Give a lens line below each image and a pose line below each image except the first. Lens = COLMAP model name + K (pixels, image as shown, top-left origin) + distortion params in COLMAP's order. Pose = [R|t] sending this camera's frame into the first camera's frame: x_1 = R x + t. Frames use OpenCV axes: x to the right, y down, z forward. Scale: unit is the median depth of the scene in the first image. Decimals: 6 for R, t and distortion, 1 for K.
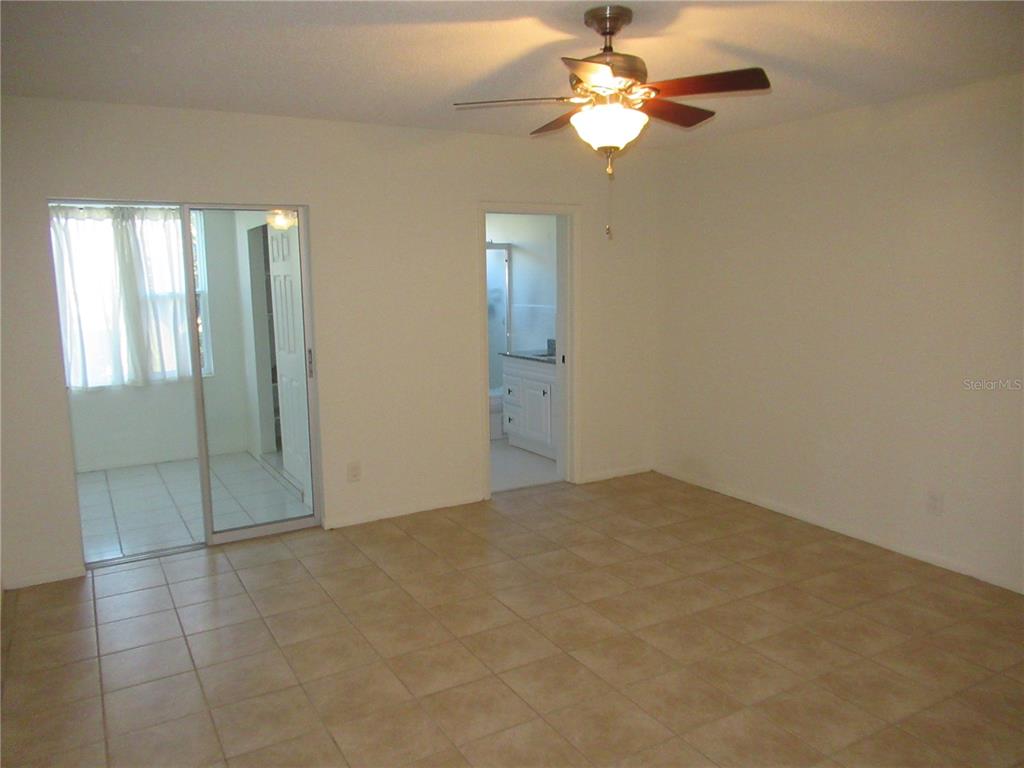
lens RADIAL K [[769.9, 0, 513.2], [0, 769.9, 380.9], [0, 0, 1]] dist [0.002740, 0.006878]
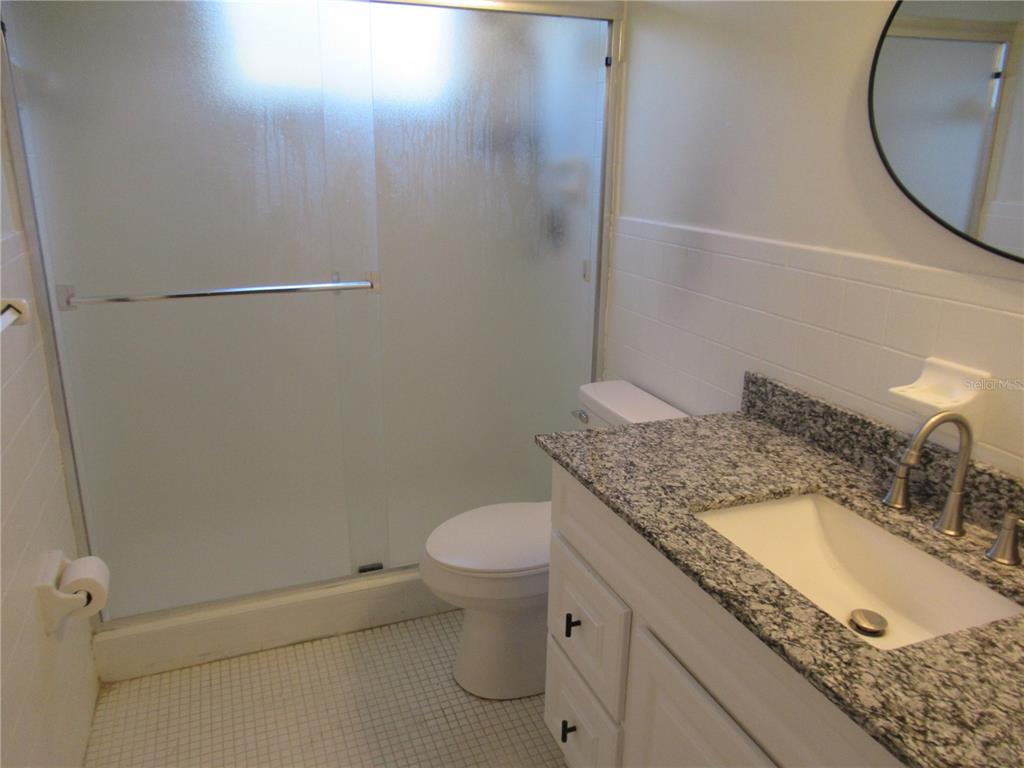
lens RADIAL K [[769.9, 0, 513.2], [0, 769.9, 380.9], [0, 0, 1]] dist [0.002740, 0.006878]
pose [[0.987997, 0.069188, -0.138114, 0.004669], [-0.048852, 0.988145, 0.145543, -0.077637], [0.146547, -0.137049, 0.979664, 0.693929]]
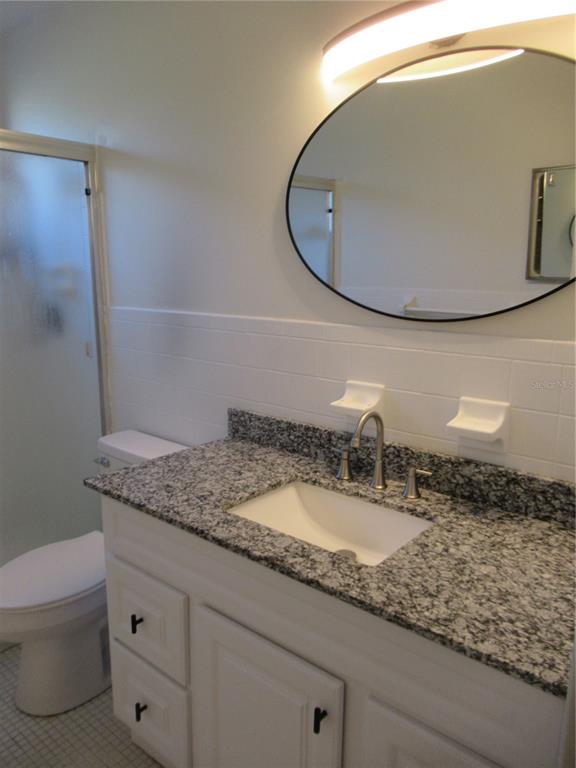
lens RADIAL K [[575.4, 0, 288.0], [0, 575.4, 384.0], [0, 0, 1]] dist [0.000060, -0.004956]
pose [[0.943066, -0.058014, 0.327506, -0.013960], [0.039397, 0.997223, 0.063202, -0.074773], [-0.330263, -0.046701, 0.942733, 0.692828]]
